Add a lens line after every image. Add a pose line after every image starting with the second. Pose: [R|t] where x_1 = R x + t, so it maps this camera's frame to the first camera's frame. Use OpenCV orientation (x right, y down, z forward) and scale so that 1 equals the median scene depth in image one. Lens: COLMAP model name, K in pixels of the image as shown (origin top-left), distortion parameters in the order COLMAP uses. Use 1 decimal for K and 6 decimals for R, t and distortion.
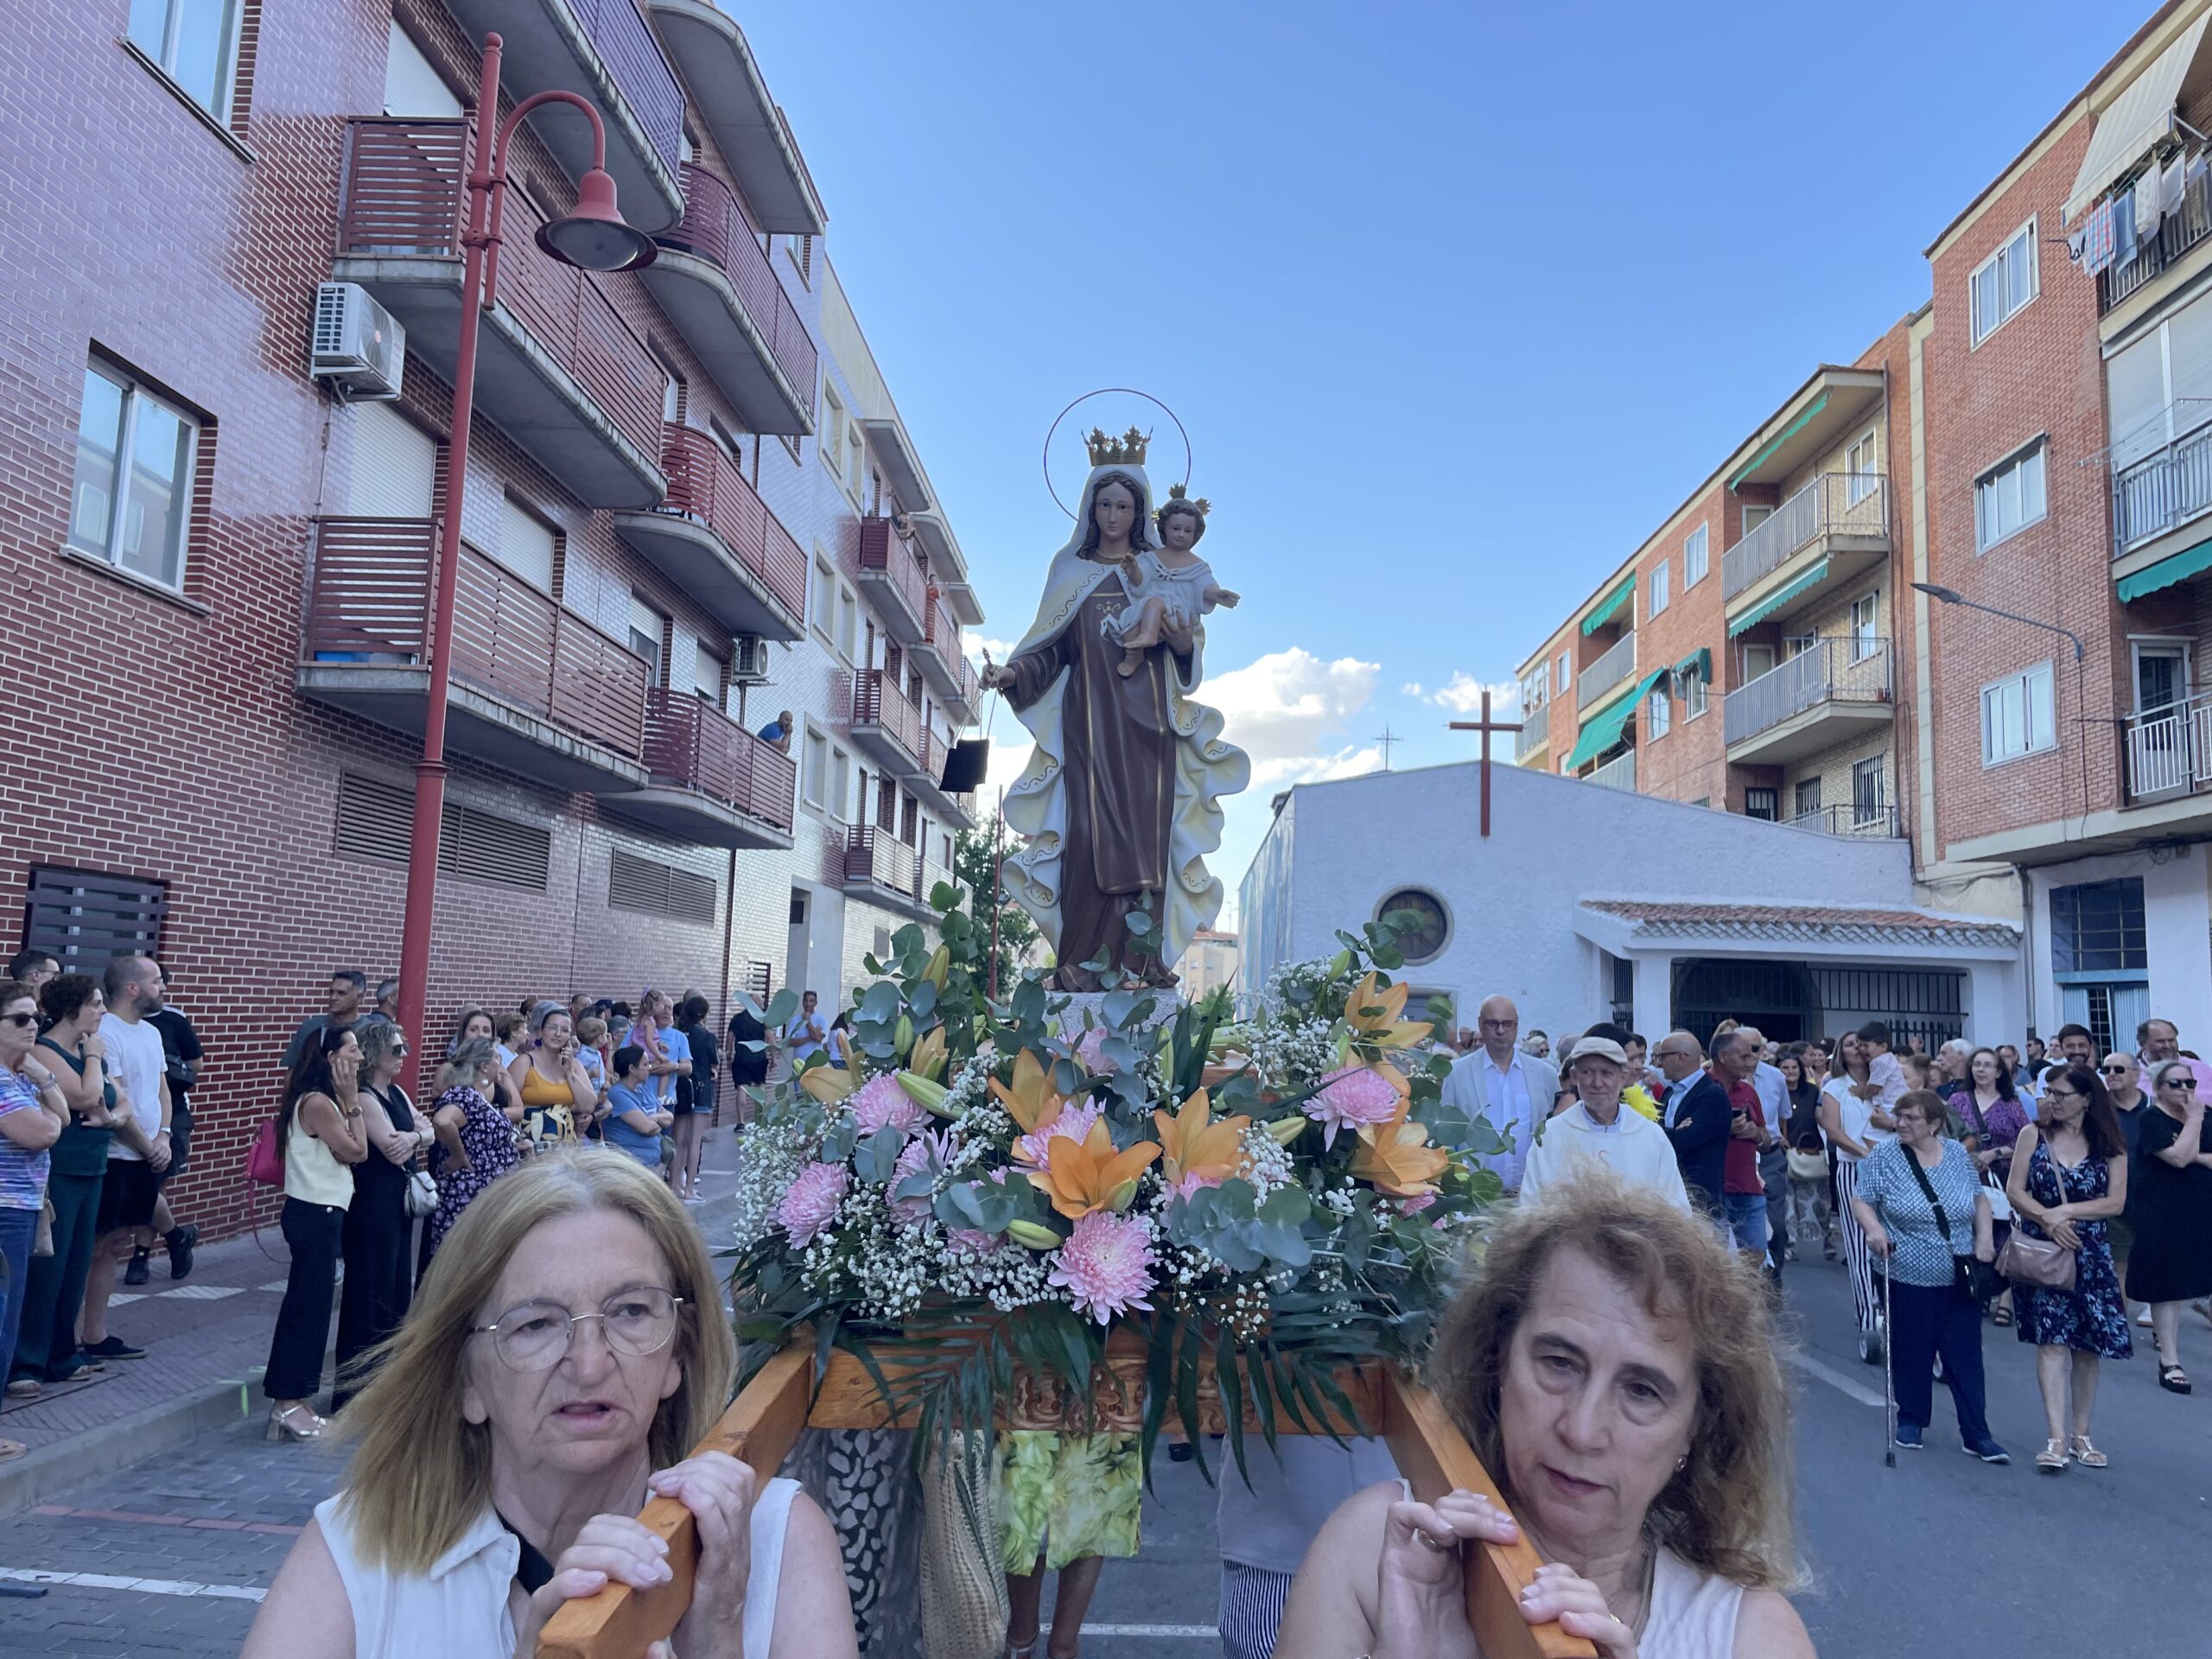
lens RADIAL K [[1681.4, 0, 1120.8], [0, 1681.4, 800.6], [0, 0, 1]] dist [0.075211, -0.101236]
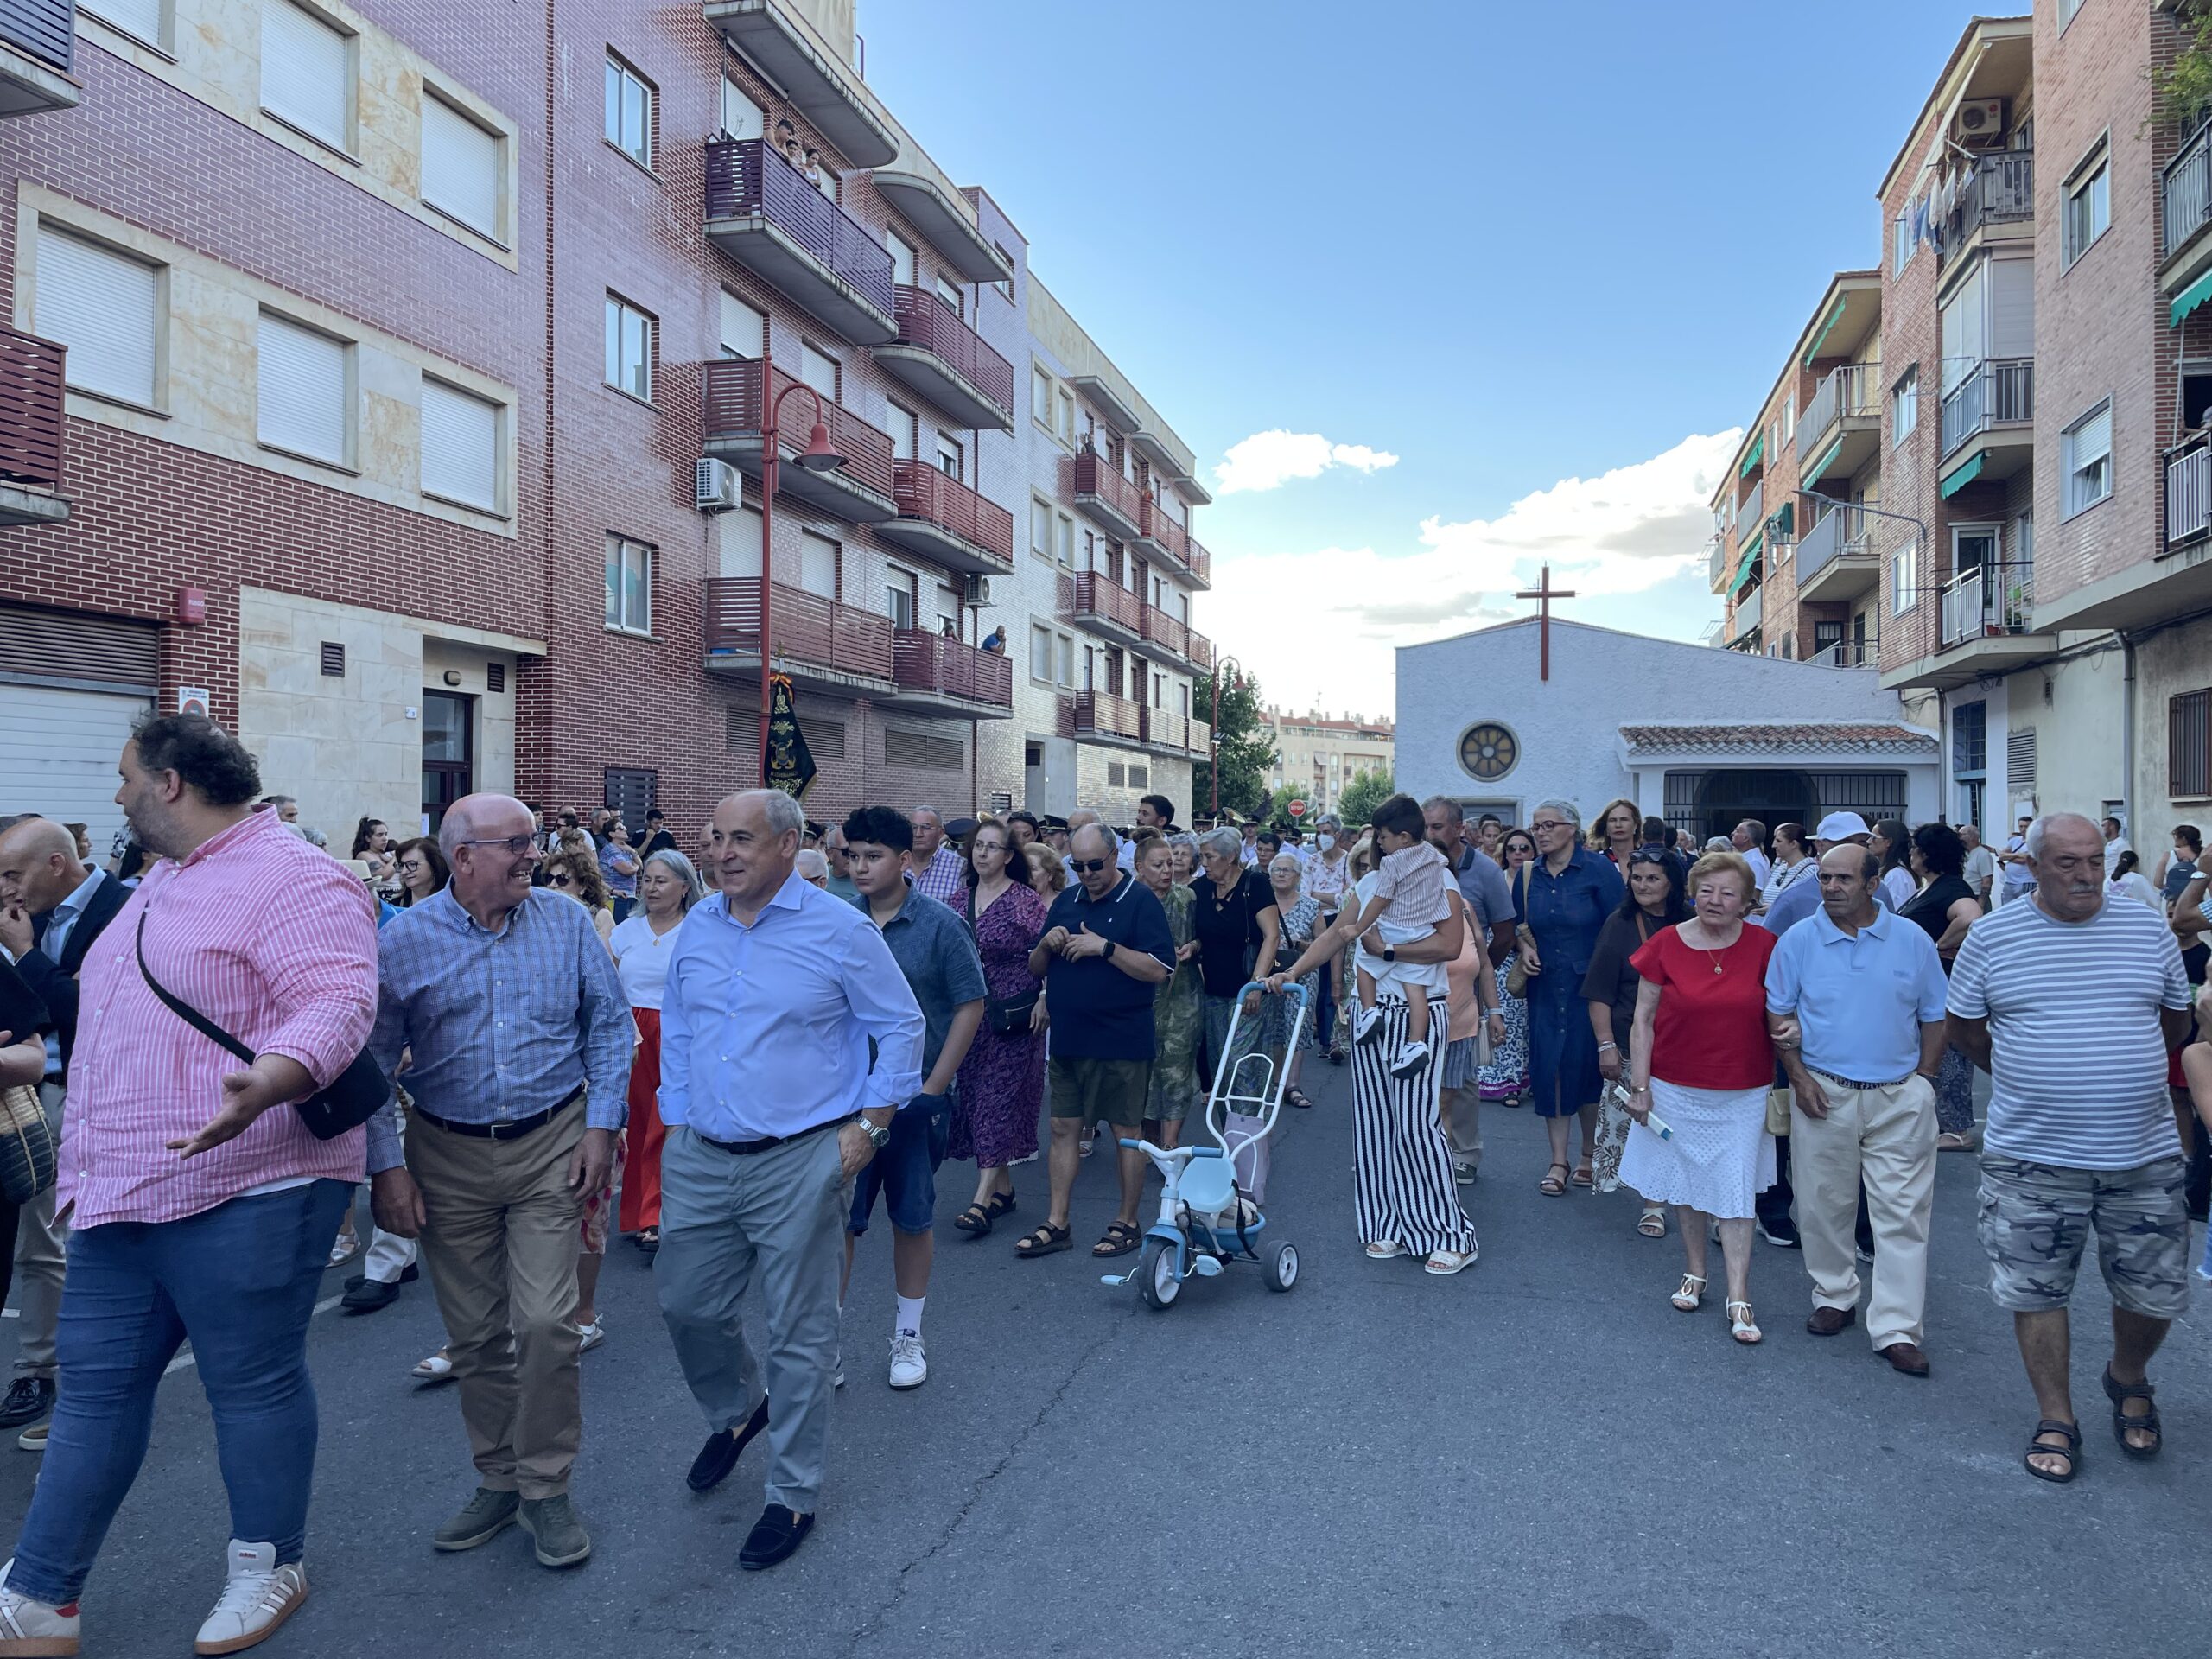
lens RADIAL K [[1675.7, 0, 1089.5], [0, 1675.7, 804.1], [0, 0, 1]] dist [0.085916, -0.116305]
pose [[0.974849, -0.027874, -0.221119, 0.173884], [0.051965, 0.993230, 0.103892, -0.040713], [0.216726, -0.112769, 0.969697, -0.373722]]
